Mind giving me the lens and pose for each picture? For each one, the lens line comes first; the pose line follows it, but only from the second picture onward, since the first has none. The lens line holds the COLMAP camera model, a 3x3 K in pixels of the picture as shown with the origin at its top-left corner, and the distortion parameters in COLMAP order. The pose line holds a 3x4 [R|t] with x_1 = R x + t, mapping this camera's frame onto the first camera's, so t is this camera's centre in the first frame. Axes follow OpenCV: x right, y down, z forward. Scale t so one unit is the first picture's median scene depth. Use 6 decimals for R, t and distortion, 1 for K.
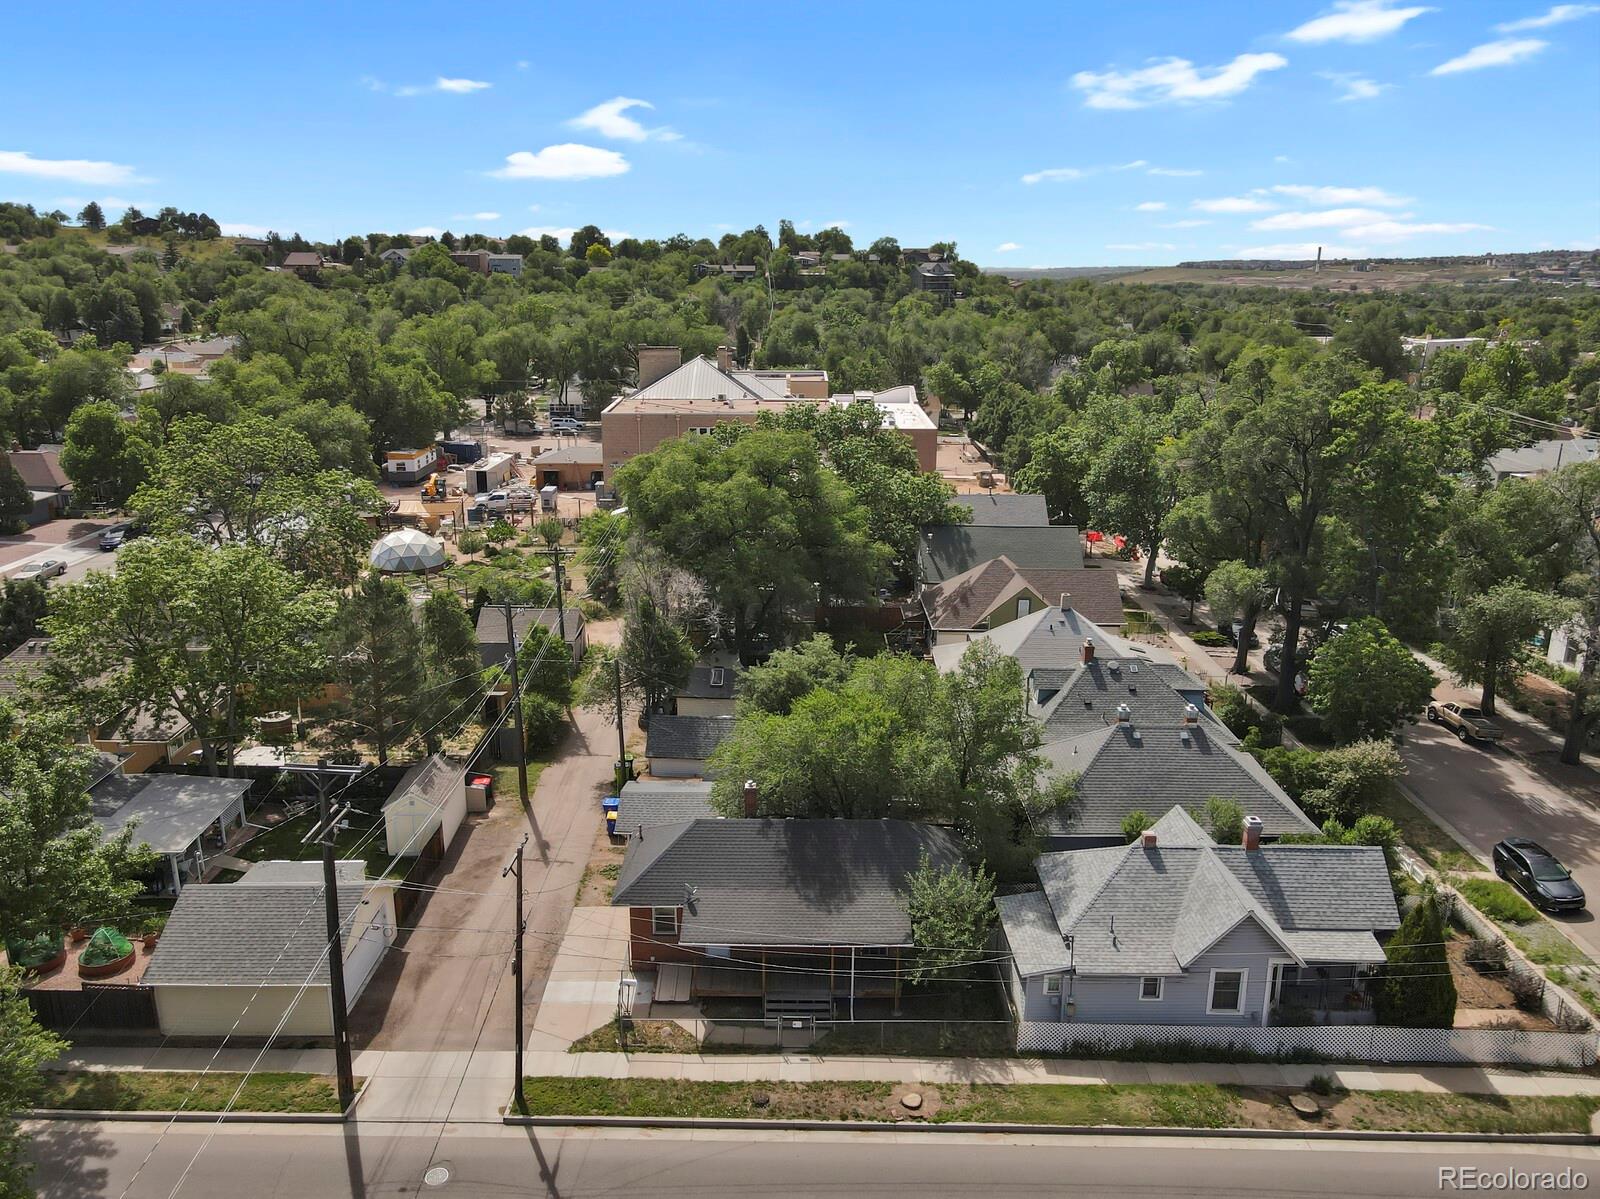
lens RADIAL K [[1170.0, 0, 800.0], [0, 1170.0, 599.5], [0, 0, 1]] dist [0.010833, 0.008521]
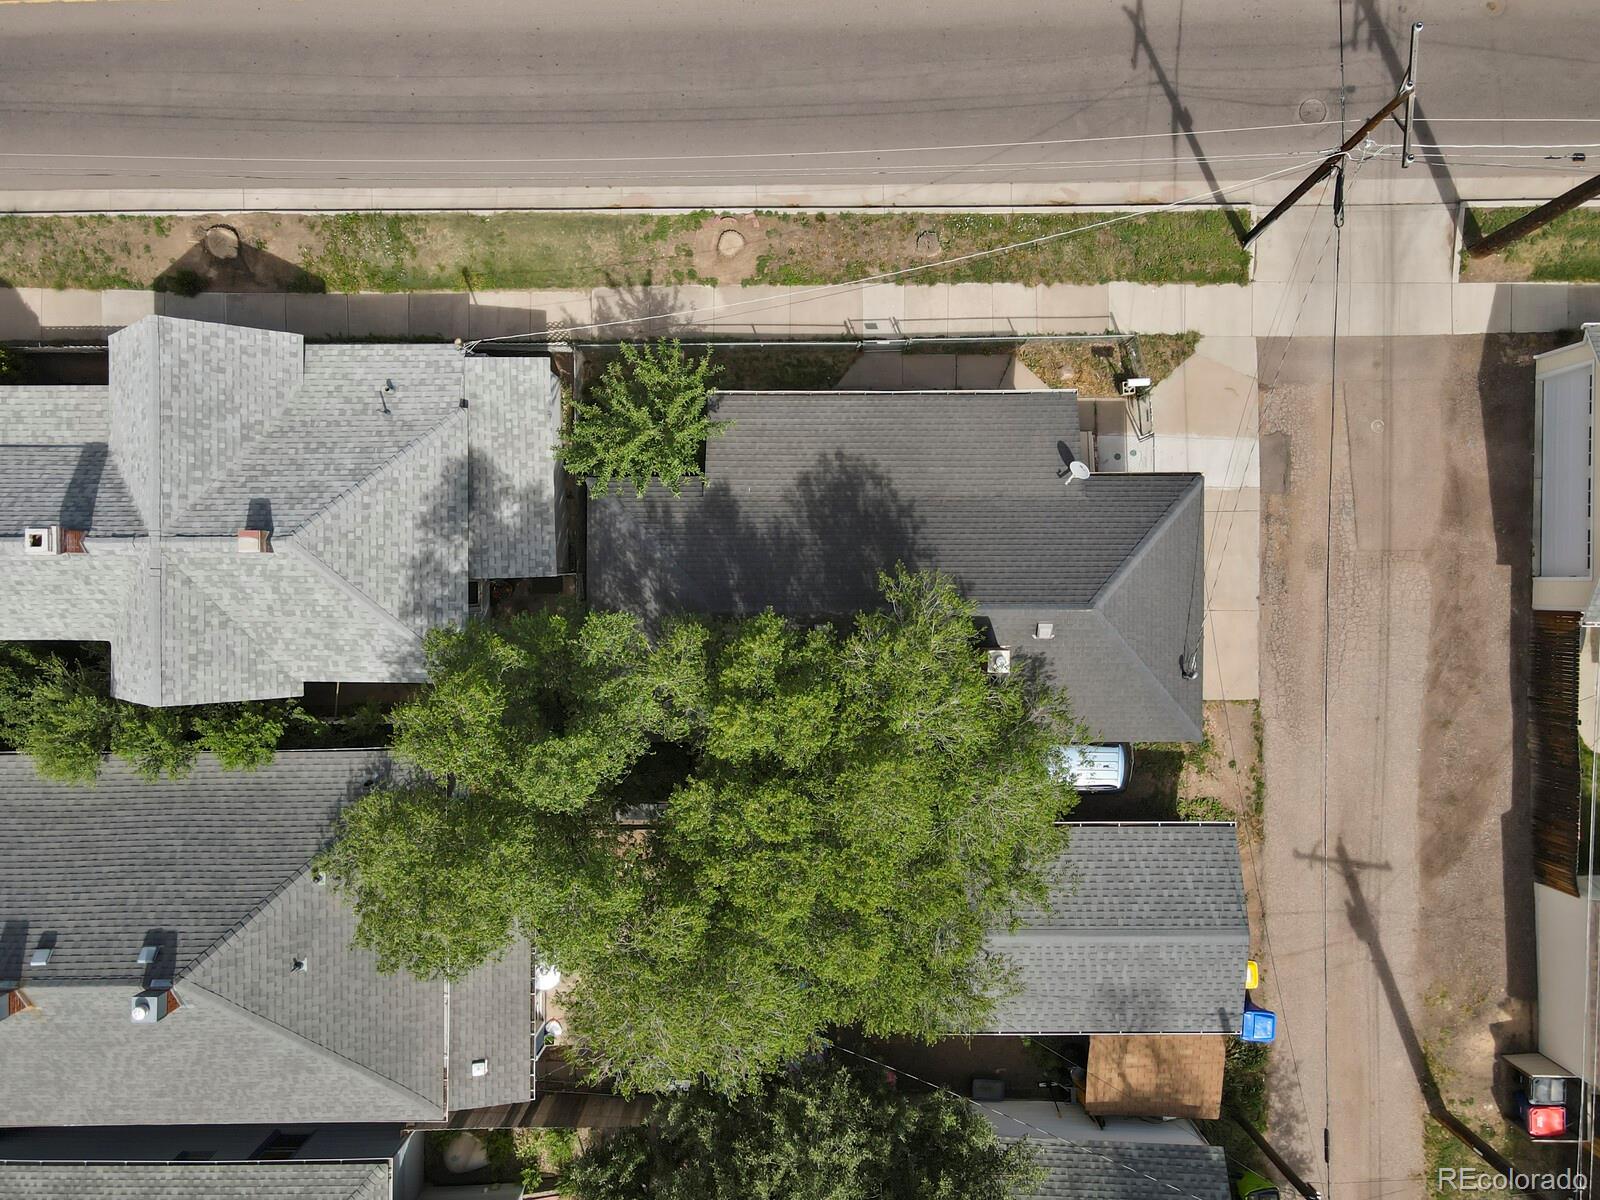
lens RADIAL K [[1170.0, 0, 800.0], [0, 1170.0, 600.0], [0, 0, 1]] dist [0.010833, 0.008521]
pose [[-0.999990, 0.001196, 0.004217, 0.033737], [0.003701, -0.285098, 0.958491, -0.267163], [0.002349, 0.958498, 0.285090, 0.715845]]
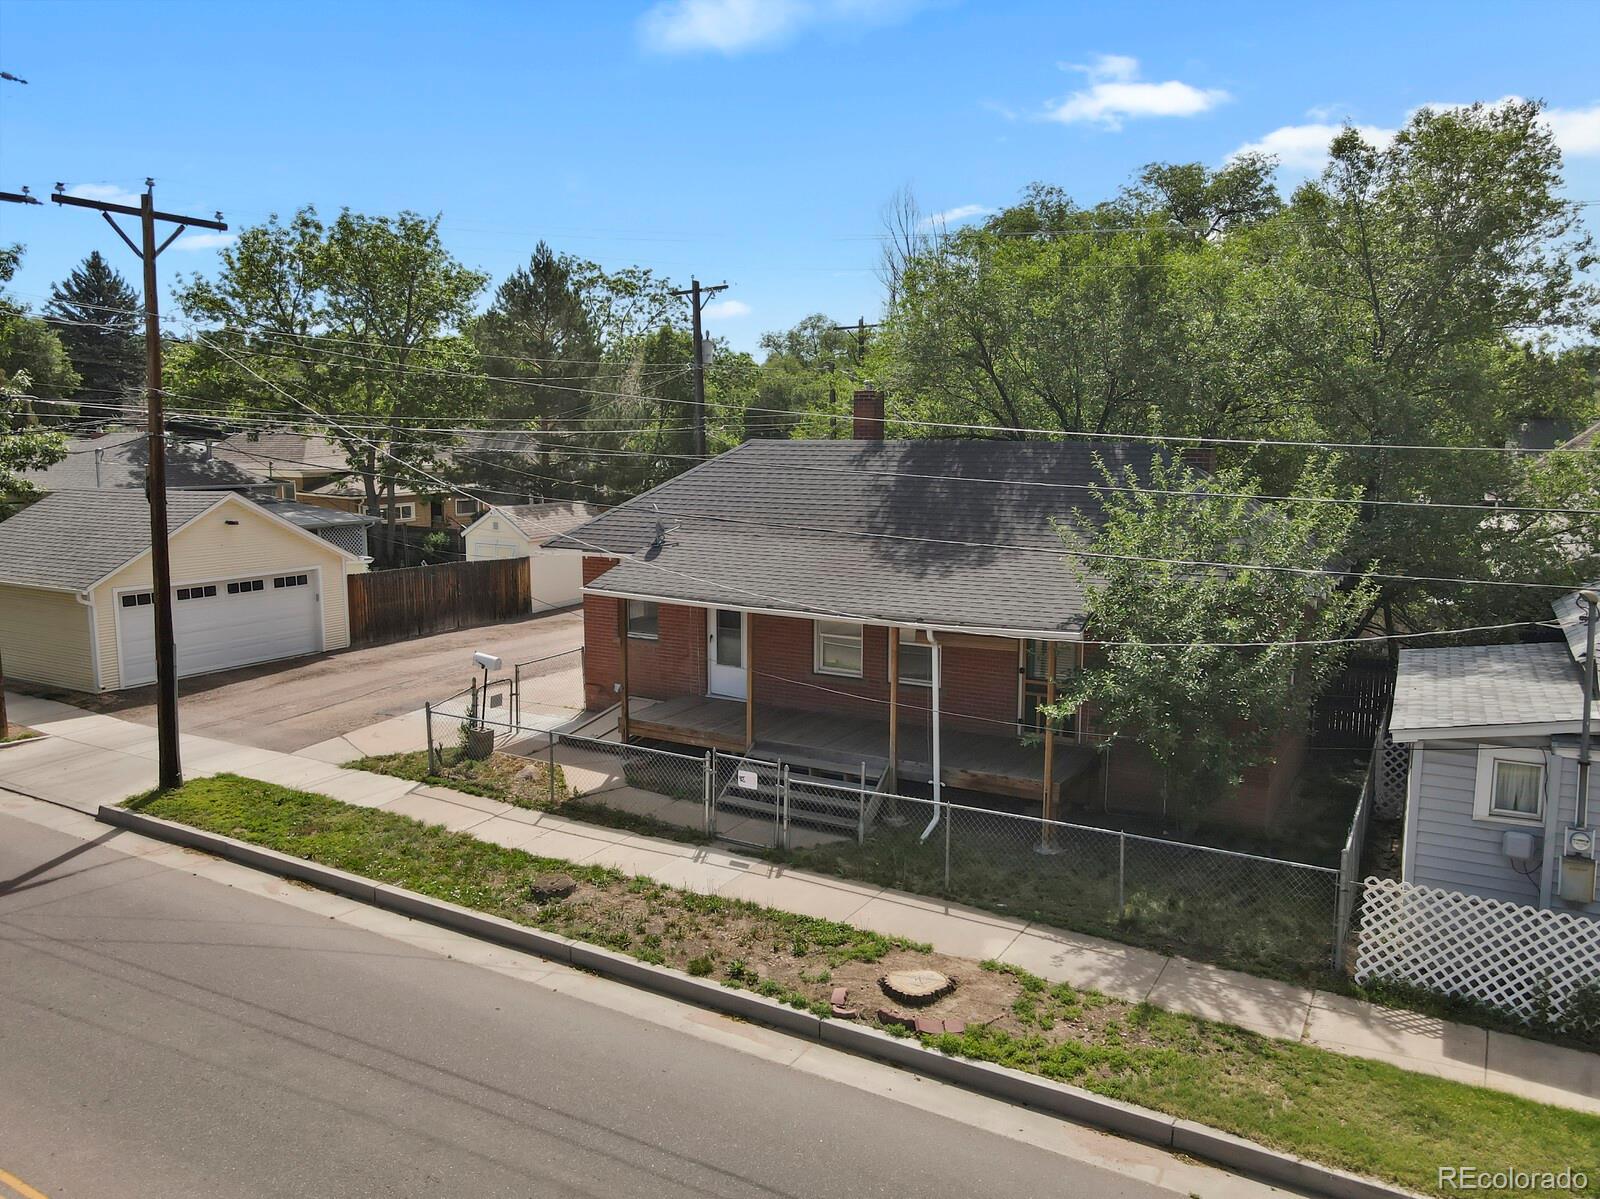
lens RADIAL K [[1170.0, 0, 800.0], [0, 1170.0, 599.5], [0, 0, 1]] dist [0.010833, 0.008521]
pose [[0.868178, 0.067324, -0.491665, 0.154429], [-0.137887, 0.984468, -0.108676, 0.259211], [0.476712, 0.162144, 0.863977, 0.494789]]
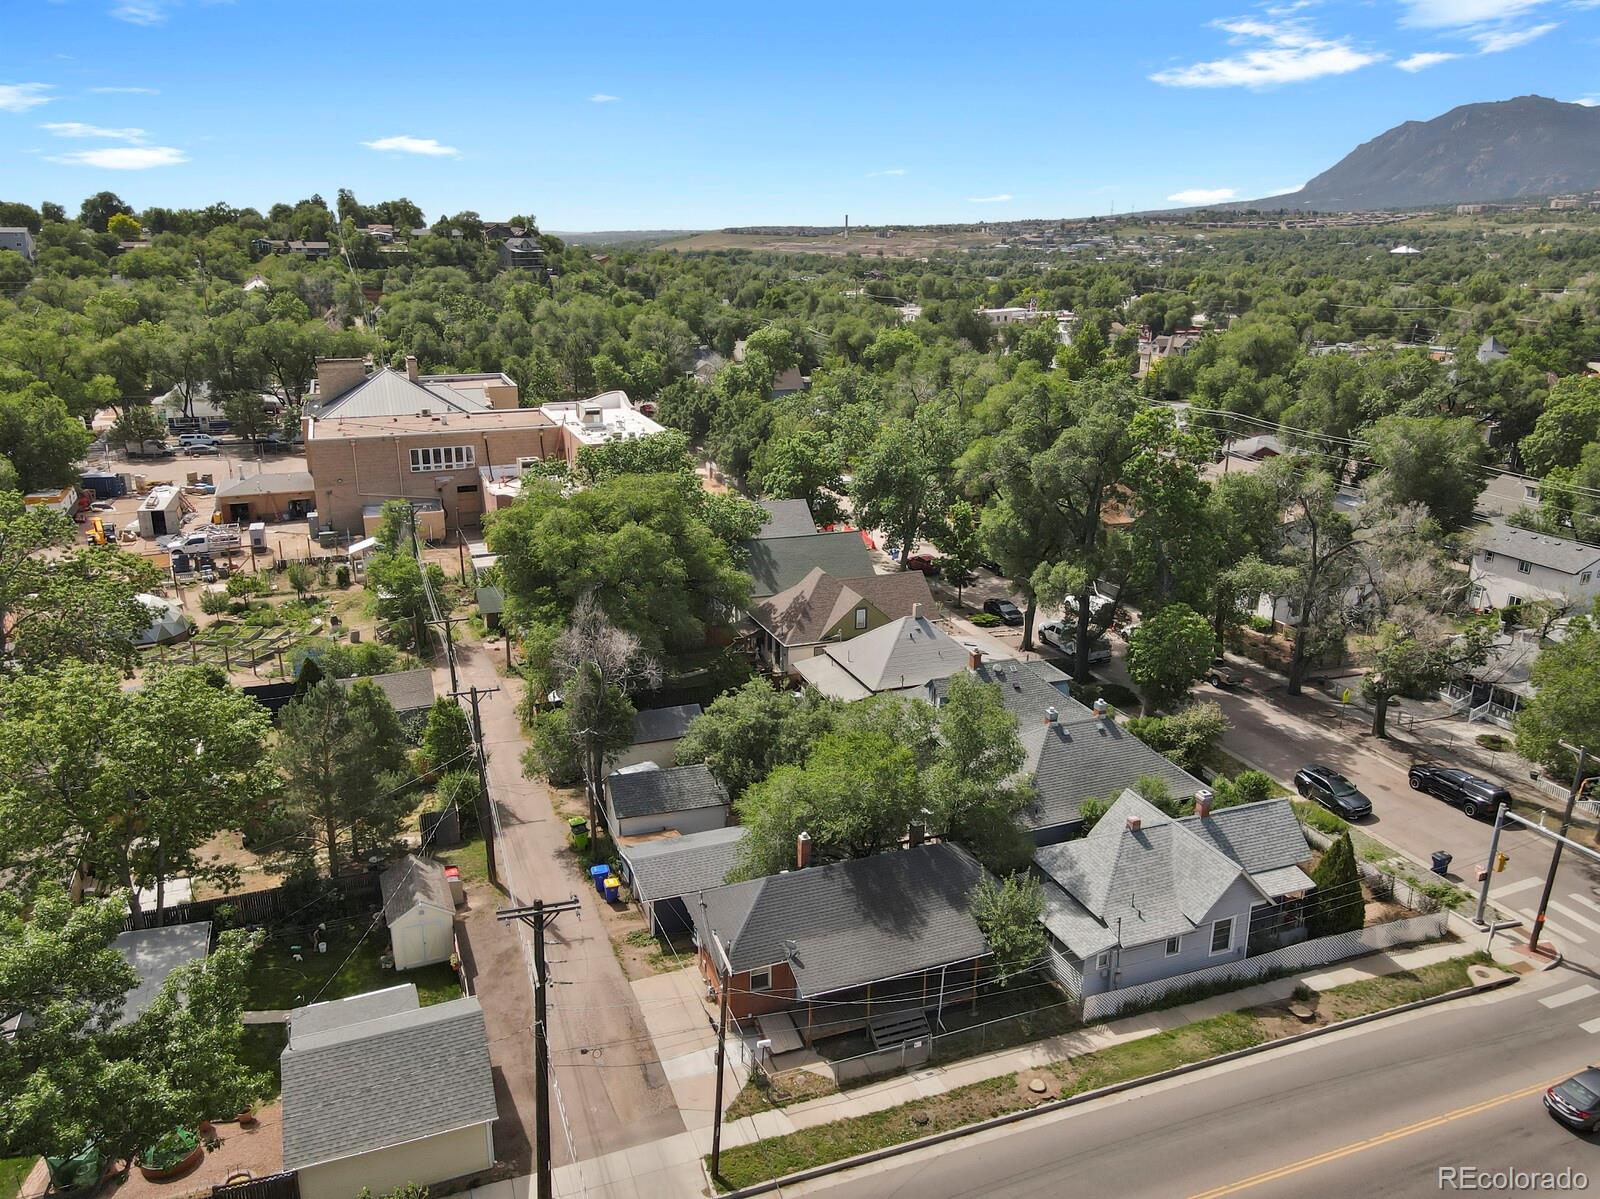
lens RADIAL K [[1170.0, 0, 800.0], [0, 1170.0, 599.5], [0, 0, 1]] dist [0.010833, 0.008521]
pose [[0.932303, -0.108132, 0.345136, -0.338372], [0.098068, 0.994091, 0.046544, -0.093138], [-0.348130, -0.009547, 0.937398, -0.005004]]
